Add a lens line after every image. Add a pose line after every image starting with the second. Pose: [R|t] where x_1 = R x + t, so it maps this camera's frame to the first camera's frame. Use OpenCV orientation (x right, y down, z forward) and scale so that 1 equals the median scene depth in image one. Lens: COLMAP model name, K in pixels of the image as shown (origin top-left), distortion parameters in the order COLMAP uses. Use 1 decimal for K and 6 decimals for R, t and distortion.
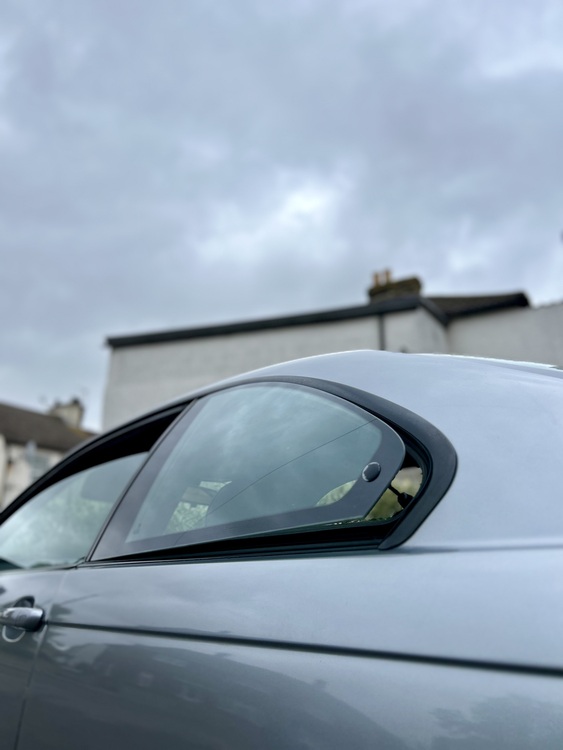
lens RADIAL K [[566.9, 0, 281.5], [0, 566.9, 375.0], [0, 0, 1]] dist [0.005803, 0.009787]
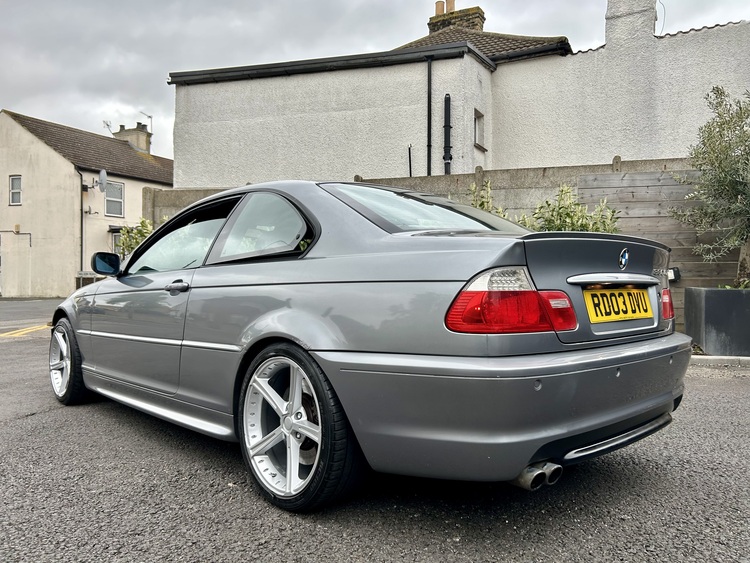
lens RADIAL K [[566.9, 0, 375.0], [0, 566.9, 281.5], [0, 0, 1]] dist [0.005803, 0.009787]
pose [[0.999177, 0.006079, 0.040102, 0.028723], [-0.018283, 0.950062, 0.311526, -0.037030], [-0.036206, -0.312003, 0.949391, -0.134062]]
